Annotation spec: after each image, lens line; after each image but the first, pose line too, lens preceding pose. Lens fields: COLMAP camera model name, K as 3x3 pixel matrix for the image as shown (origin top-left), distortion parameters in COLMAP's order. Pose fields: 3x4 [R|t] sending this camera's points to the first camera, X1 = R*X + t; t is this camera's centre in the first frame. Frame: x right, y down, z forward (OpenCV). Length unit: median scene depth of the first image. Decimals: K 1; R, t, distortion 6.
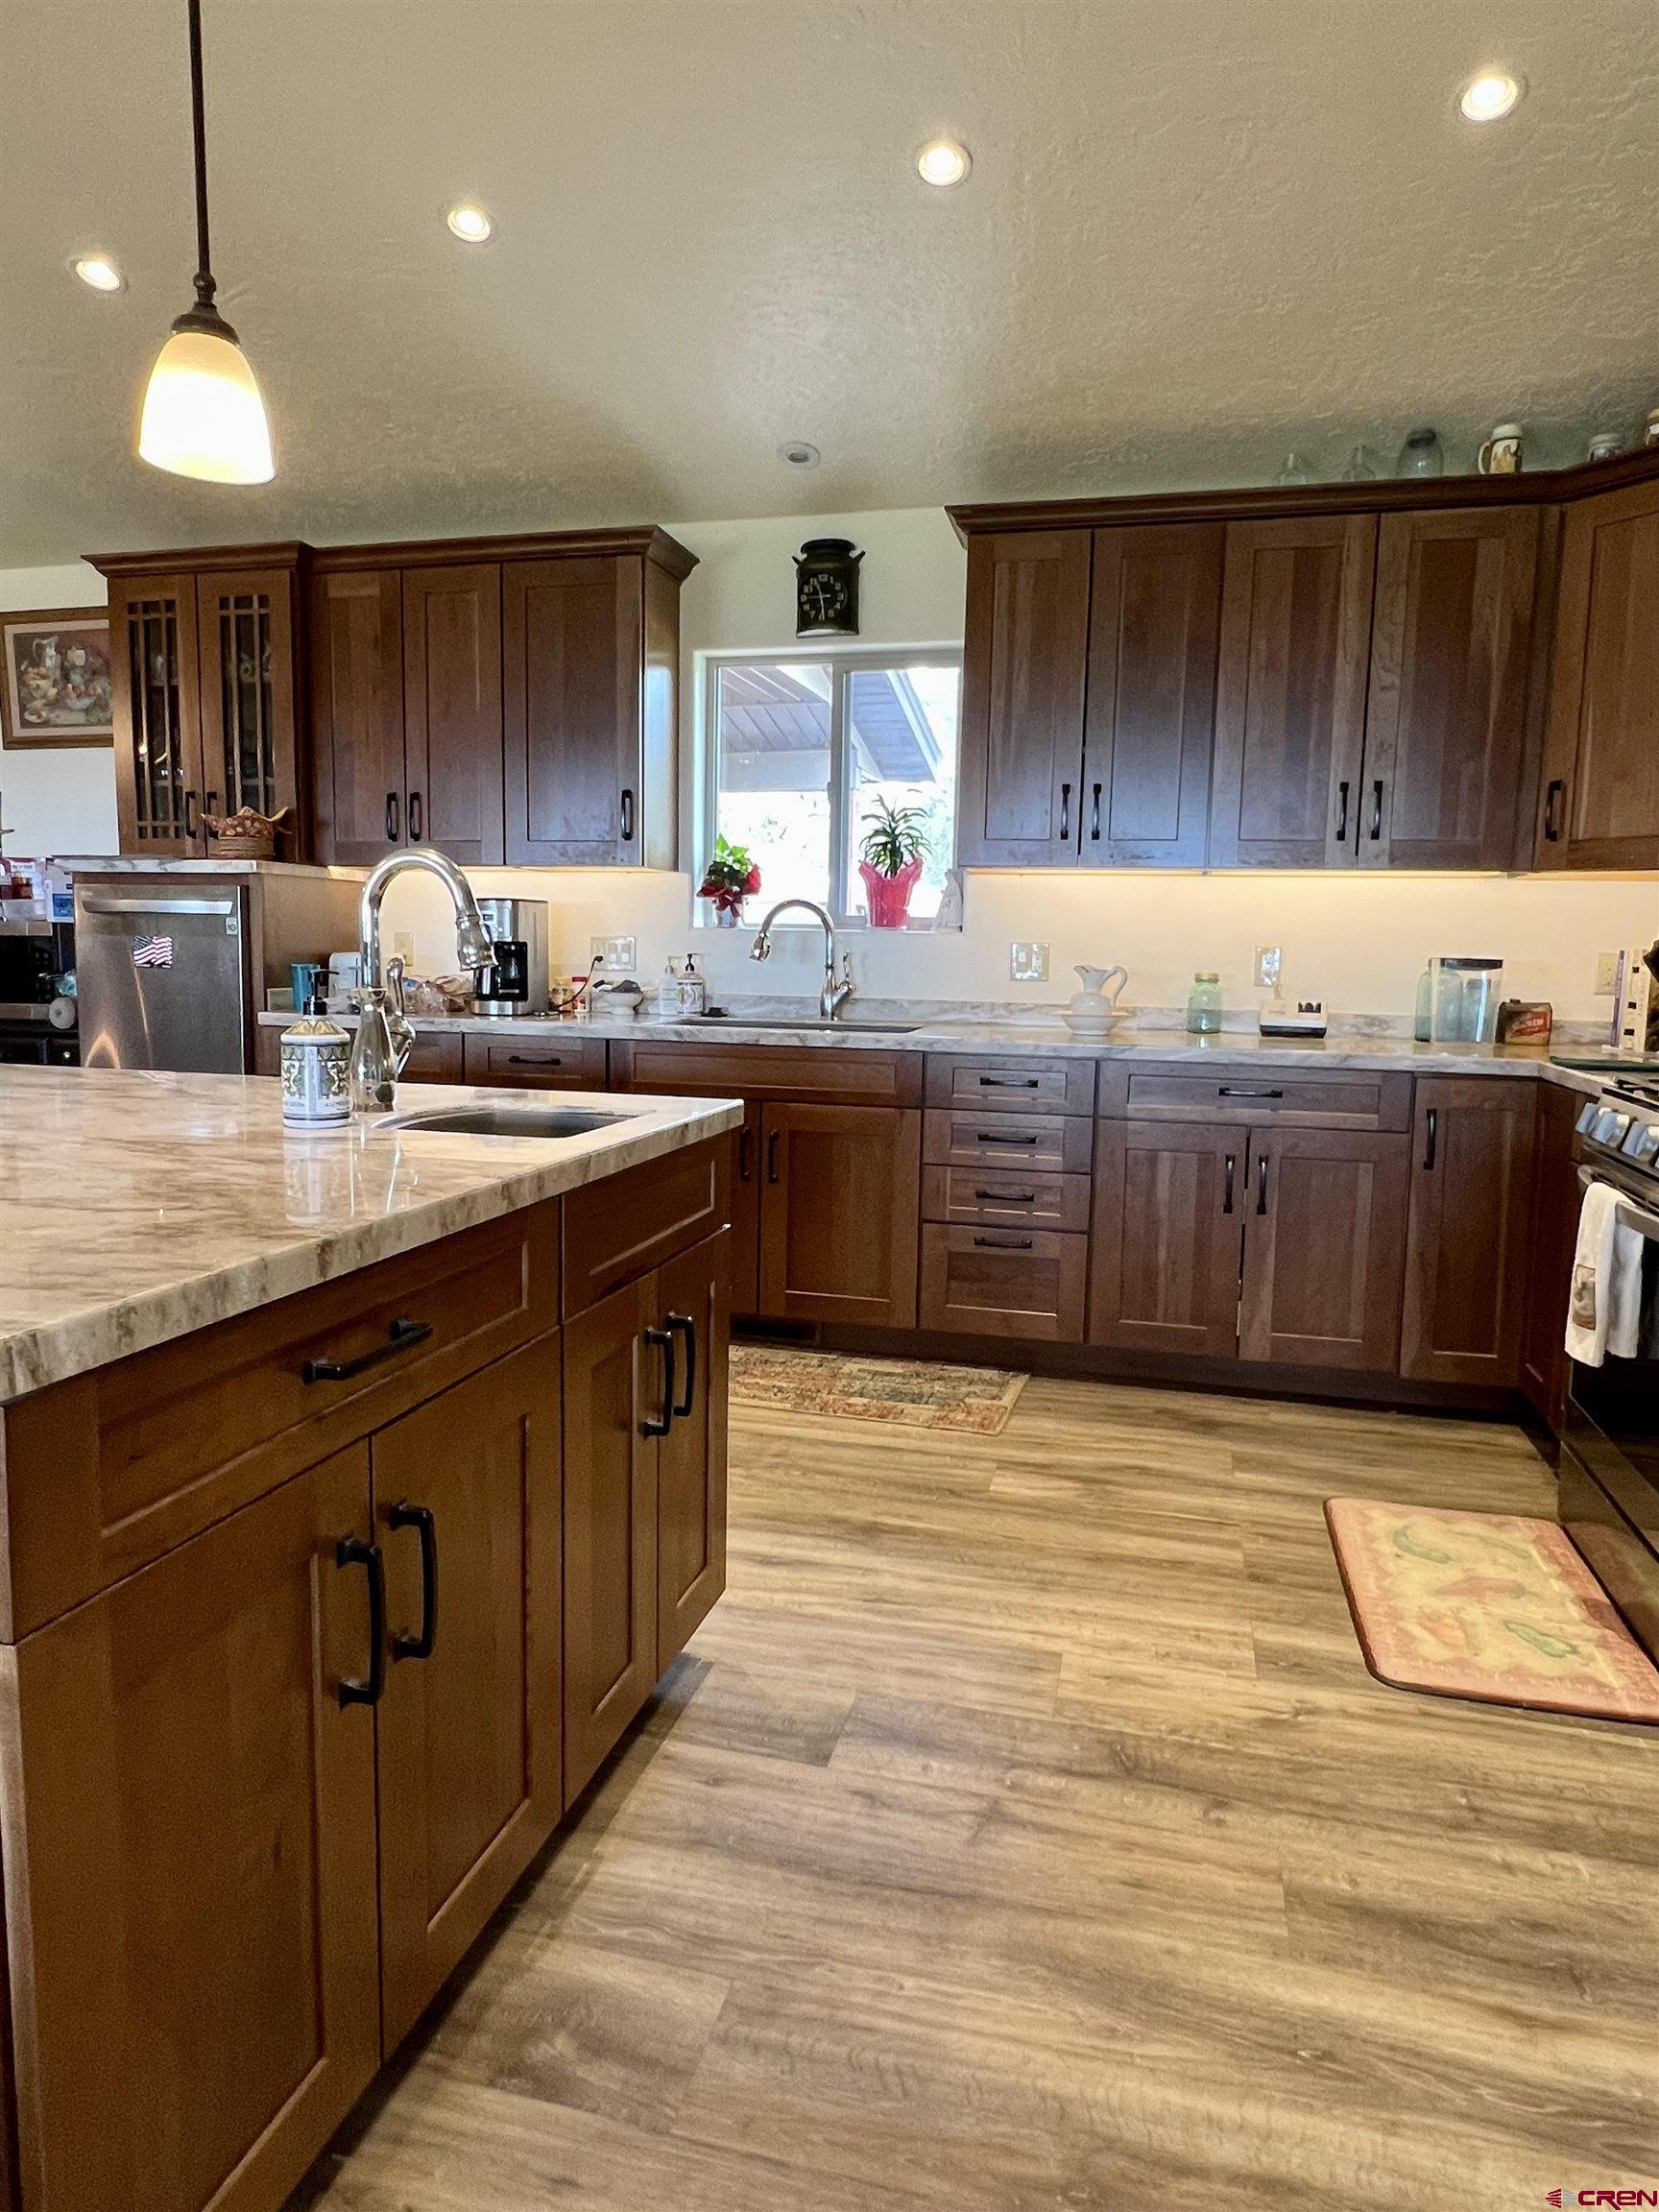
lens RADIAL K [[1346.0, 0, 816.4], [0, 1346.0, 1102.6], [0, 0, 1]] dist [-0.001254, -0.001226]
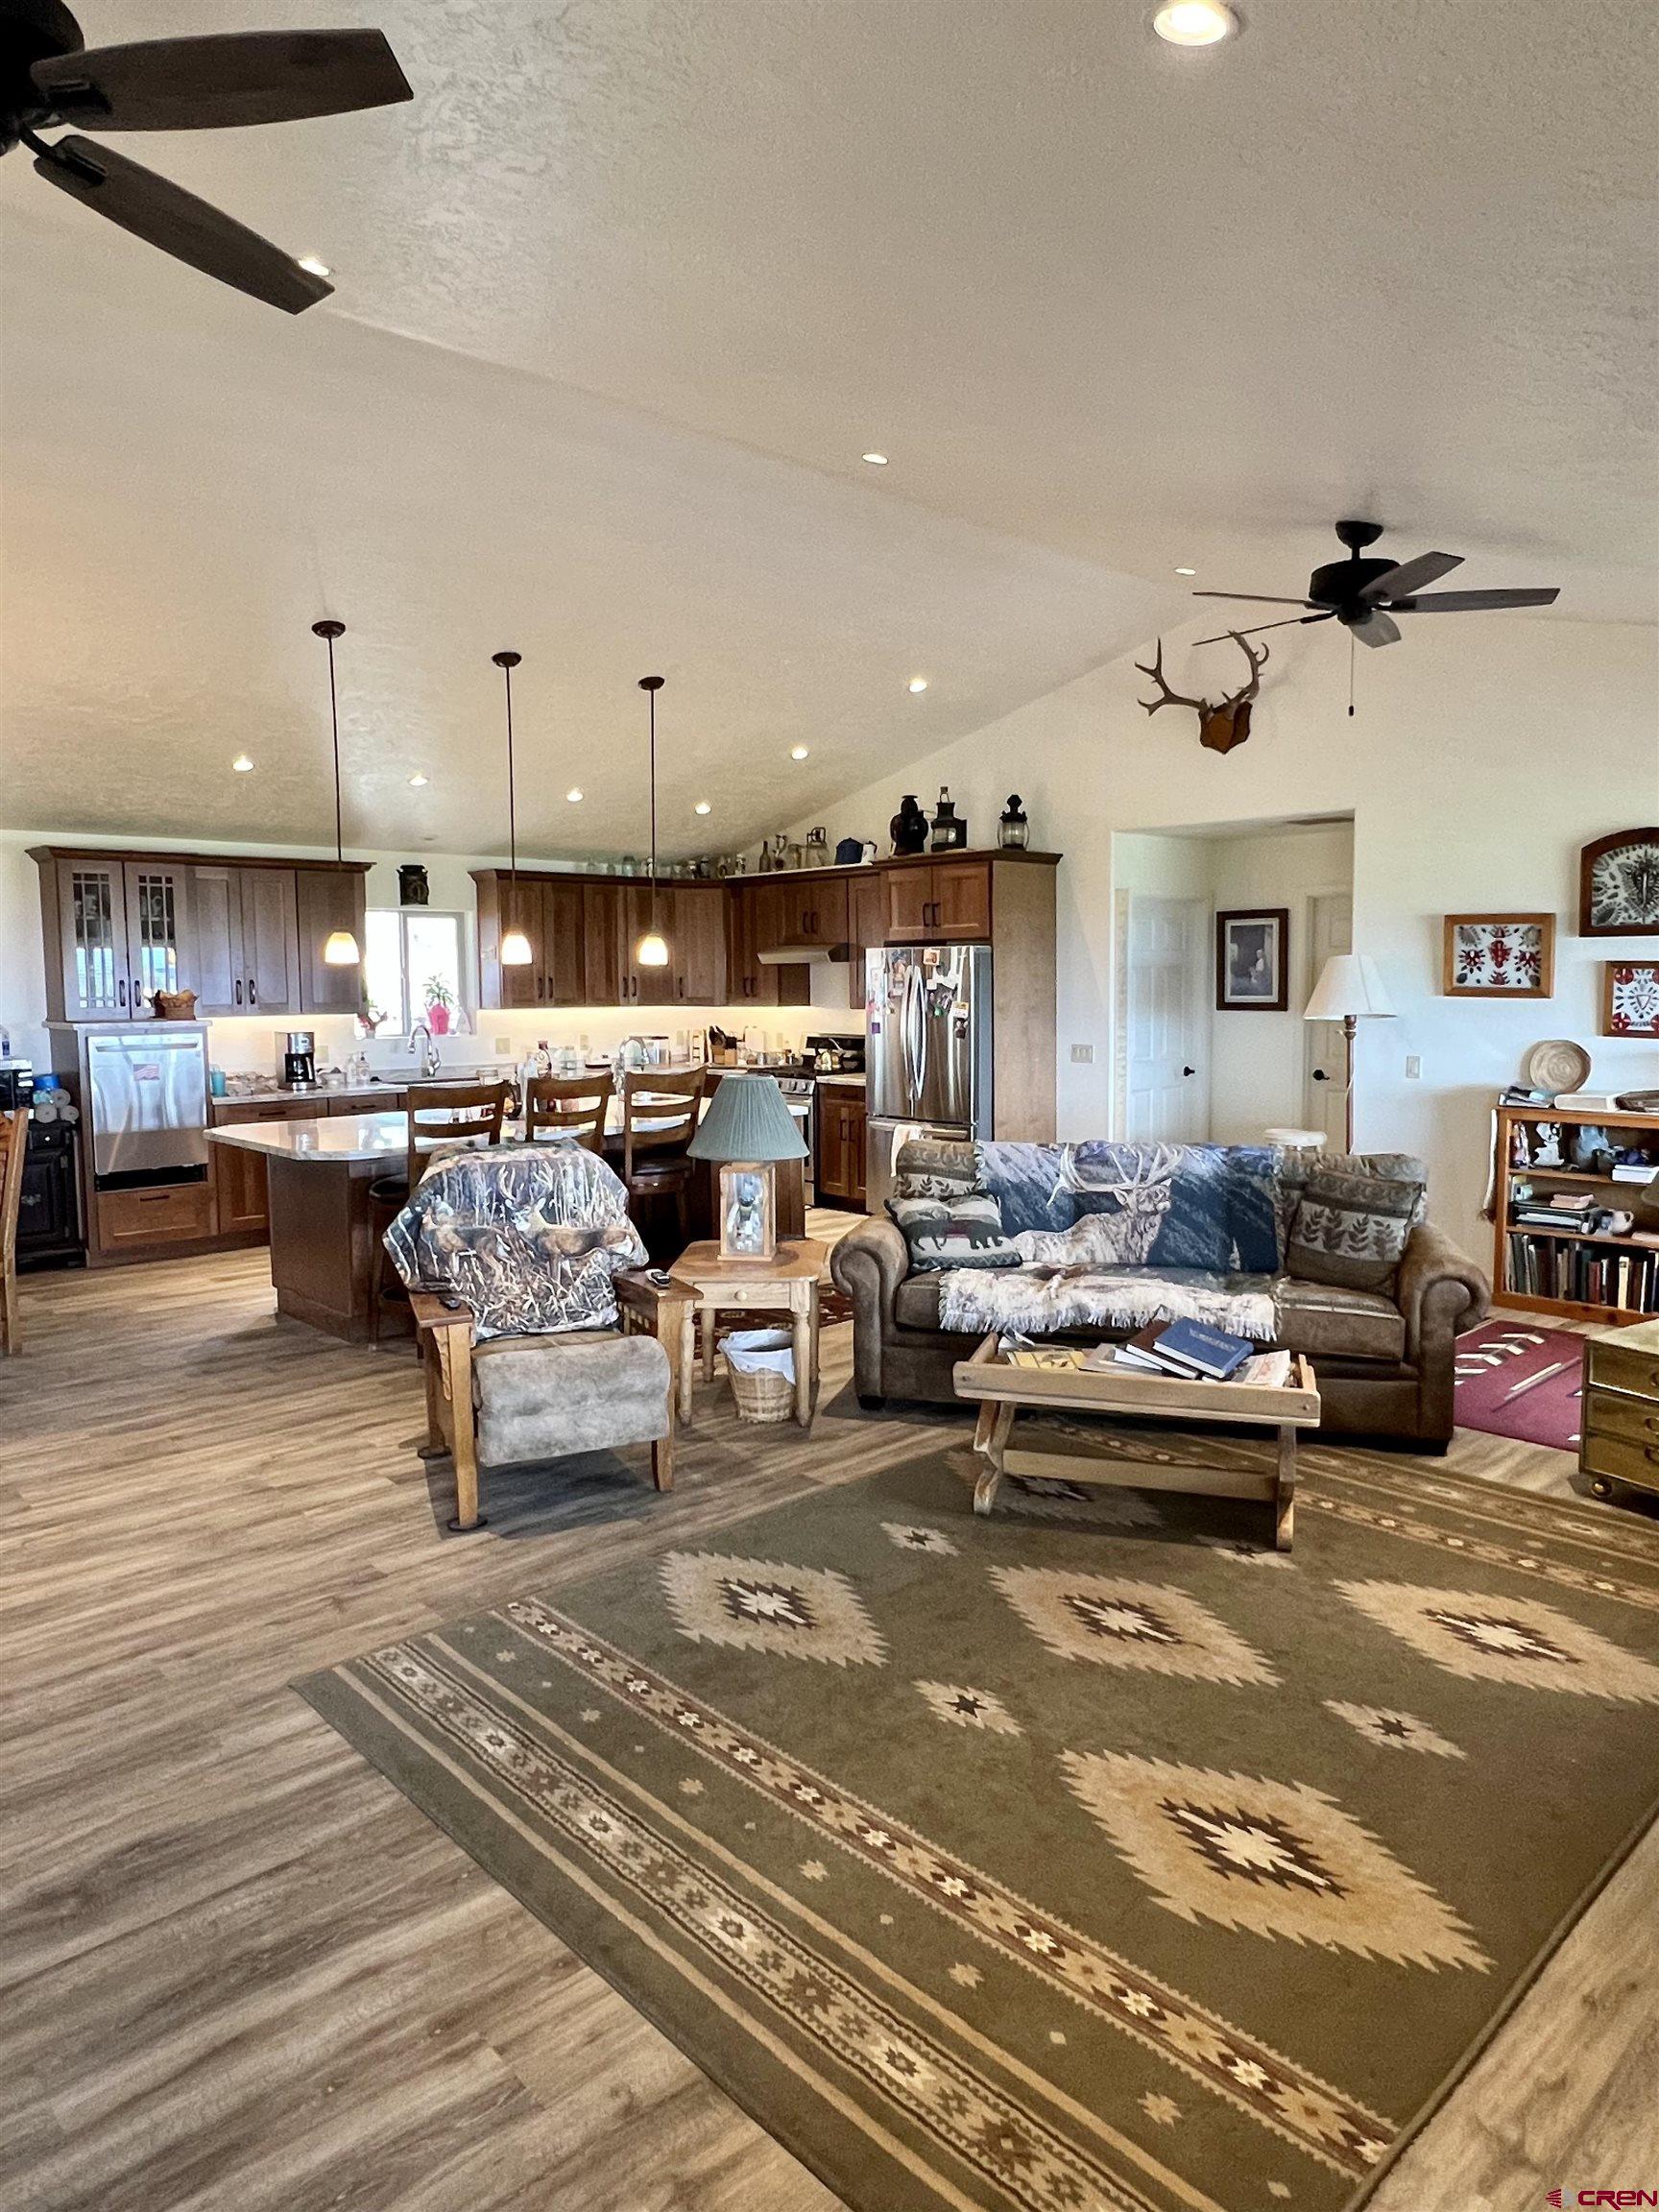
lens RADIAL K [[1381.0, 0, 829.5], [0, 1381.0, 1106.0], [0, 0, 1]] dist [0.000153, -0.002258]
pose [[0.532946, -0.101476, 0.840042, -1.618157], [0.116269, 0.992148, 0.046086, -0.045614], [-0.838123, 0.073110, 0.540560, -0.807206]]
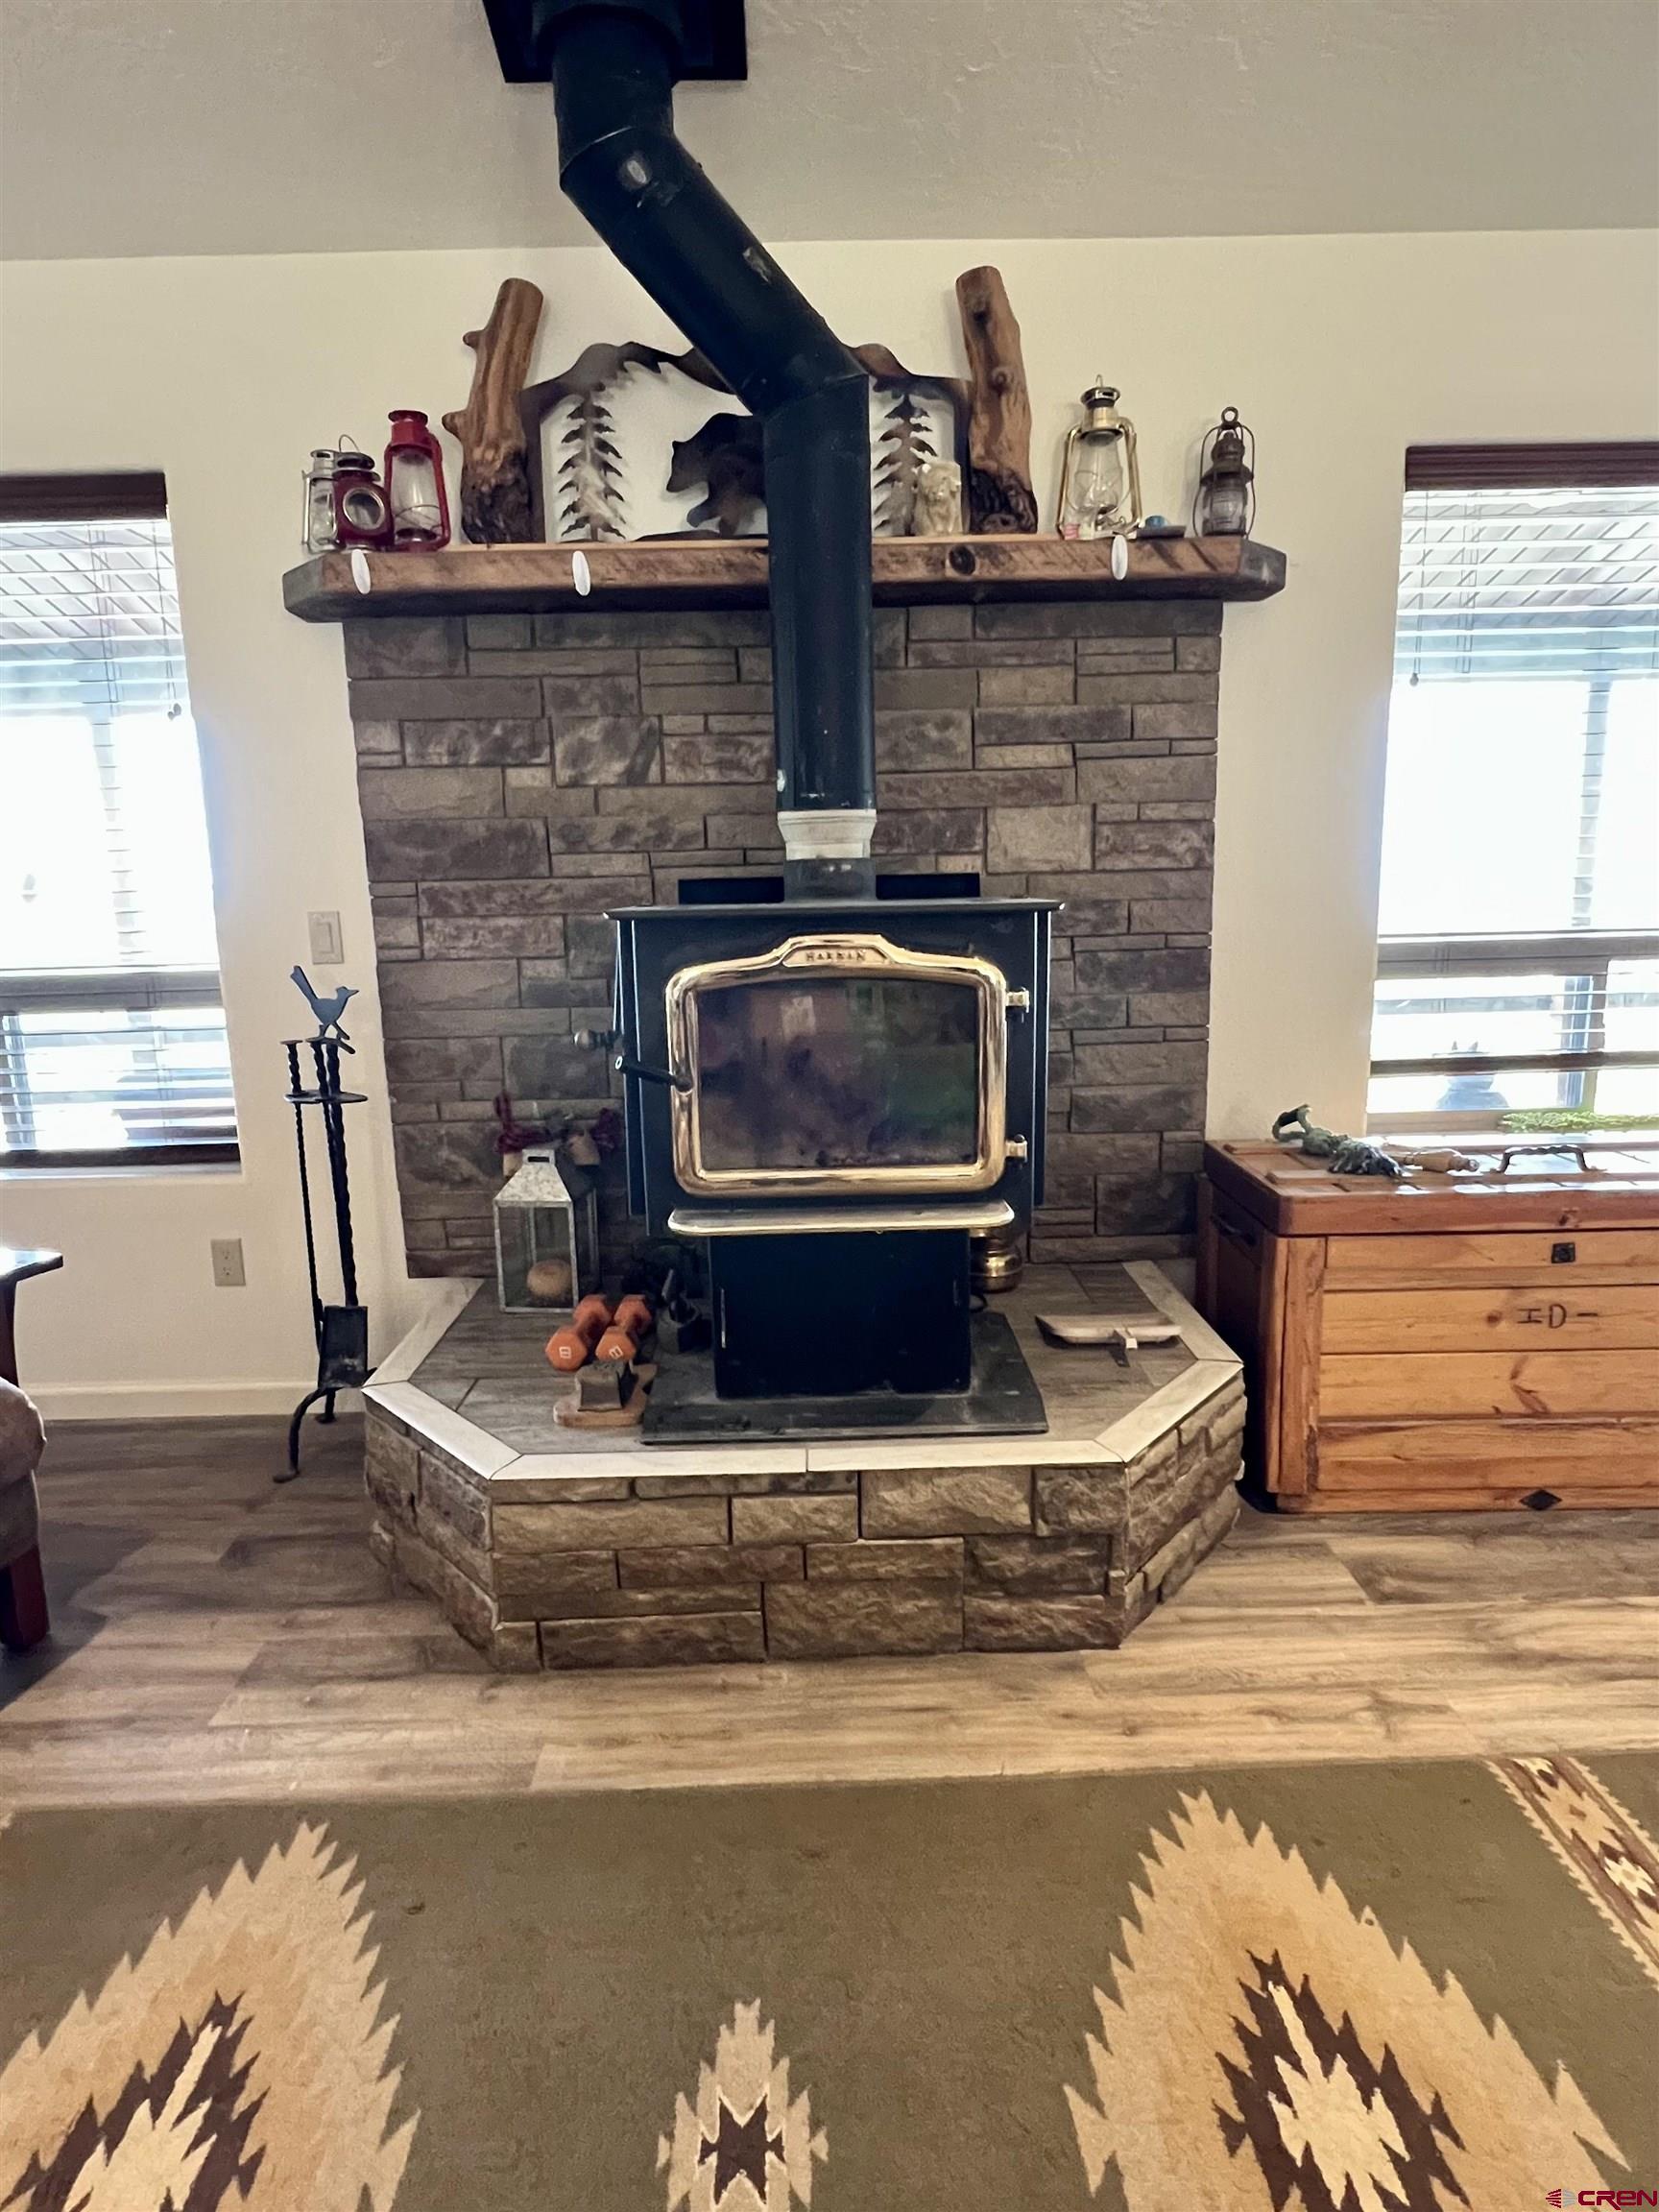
lens RADIAL K [[1191.9, 0, 824.0], [0, 1191.9, 1104.9], [0, 0, 1]] dist [0.001636, 0.000490]
pose [[-0.963028, 0.057892, -0.263107, -0.843538], [-0.022158, 0.956307, 0.291522, 0.023791], [0.268488, 0.286574, -0.919668, -0.443022]]
